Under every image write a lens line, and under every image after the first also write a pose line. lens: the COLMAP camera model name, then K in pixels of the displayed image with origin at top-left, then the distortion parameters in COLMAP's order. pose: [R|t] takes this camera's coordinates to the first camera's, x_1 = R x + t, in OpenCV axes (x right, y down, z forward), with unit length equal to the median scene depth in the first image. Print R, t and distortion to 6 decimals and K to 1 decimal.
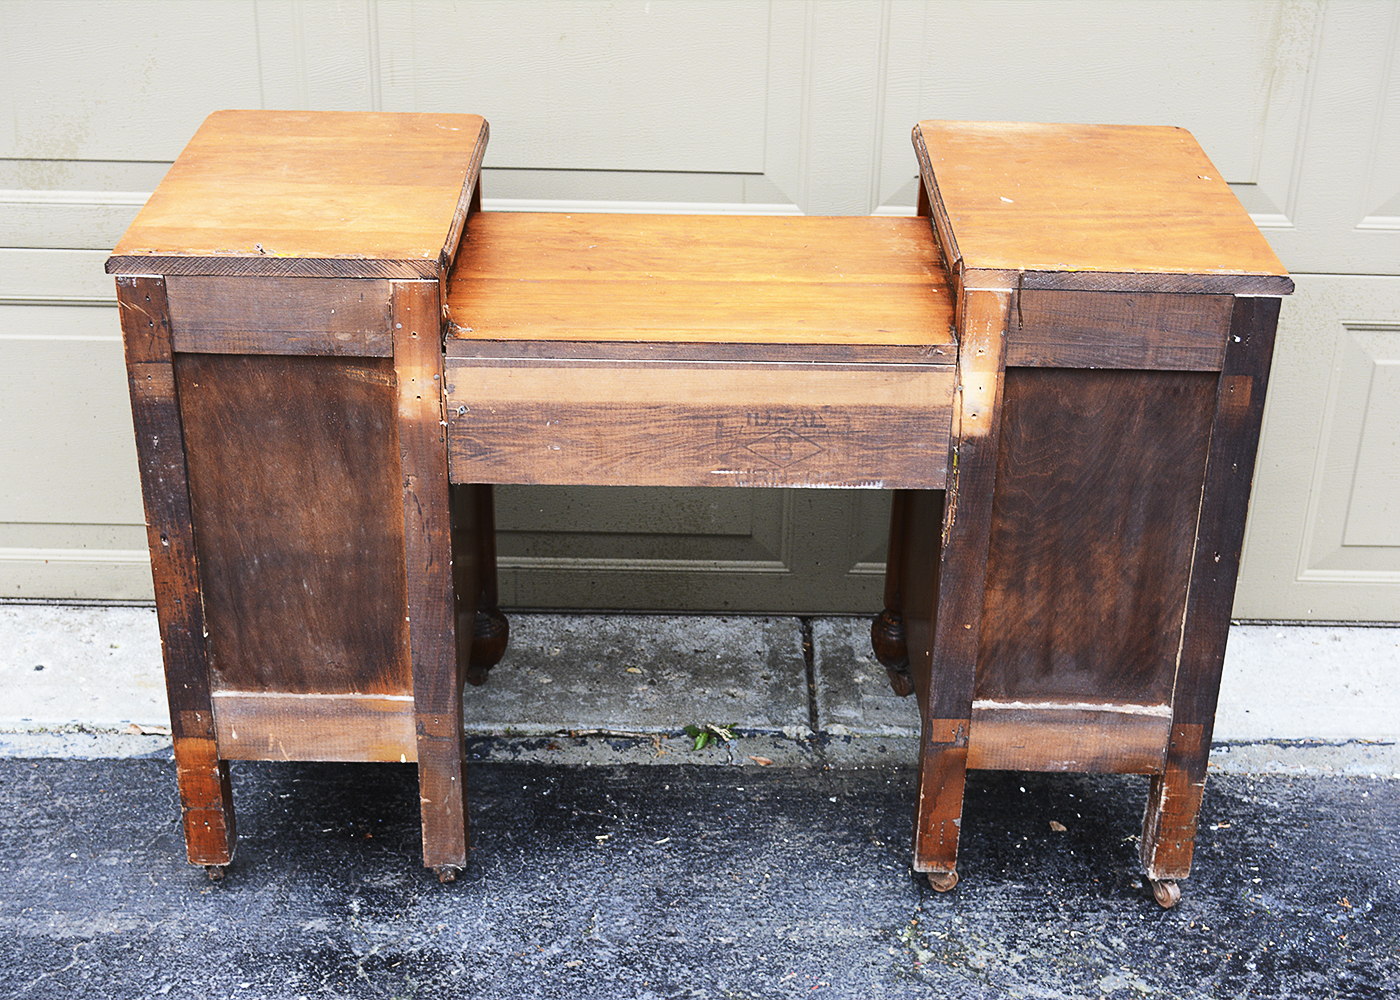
lens RADIAL K [[2041.6, 0, 696.3], [0, 2041.6, 533.5], [0, 0, 1]] dist [-0.029588, 0.000000]
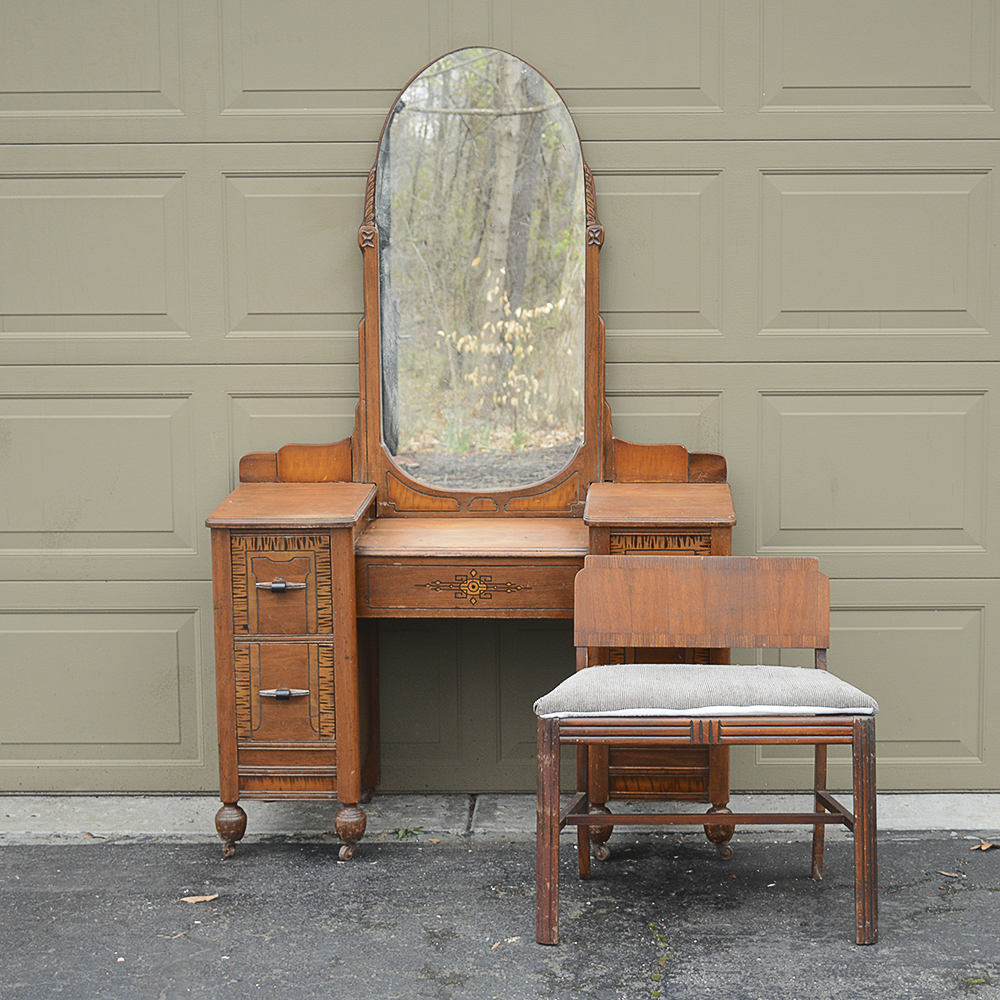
lens RADIAL K [[2306.3, 0, 576.9], [0, 2306.3, 427.2], [0, 0, 1]] dist [-0.043212, 0.000000]
pose [[0.999670, -0.024061, -0.009028, 0.195752], [0.019252, 0.933869, -0.357097, 0.528042], [0.017023, 0.356805, 0.934024, -1.086549]]
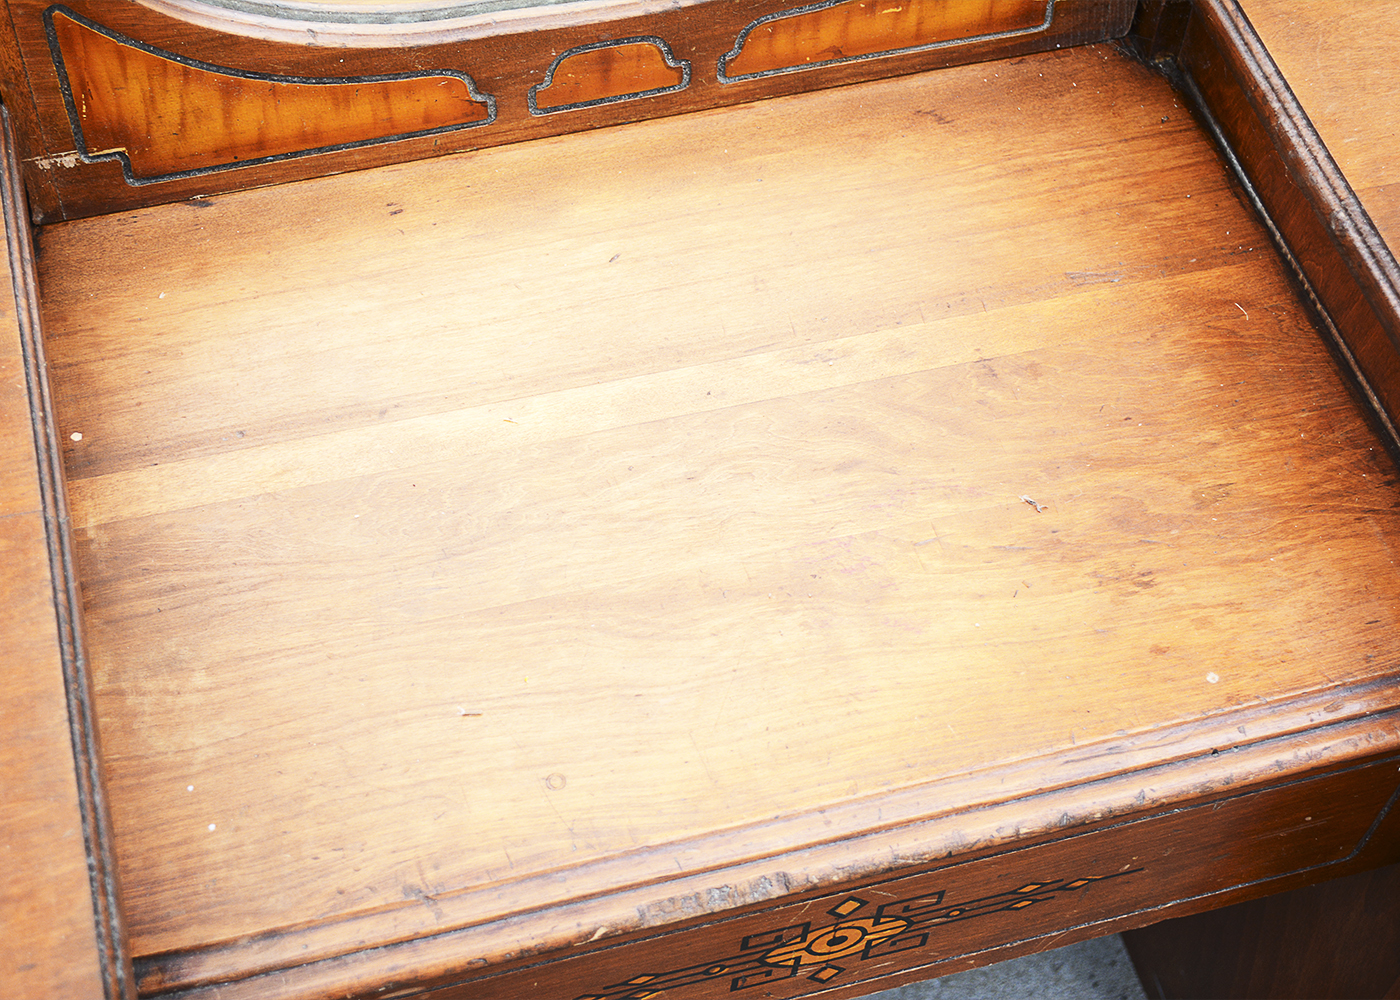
lens RADIAL K [[2298.8, 0, 708.5], [0, 2298.8, 496.2], [0, 0, 1]] dist [-0.009981, 0.000000]
pose [[0.958542, -0.212686, 0.189637, 0.006467], [0.114287, 0.896583, 0.427876, -0.304433], [-0.261028, -0.388464, 0.883719, 0.623332]]
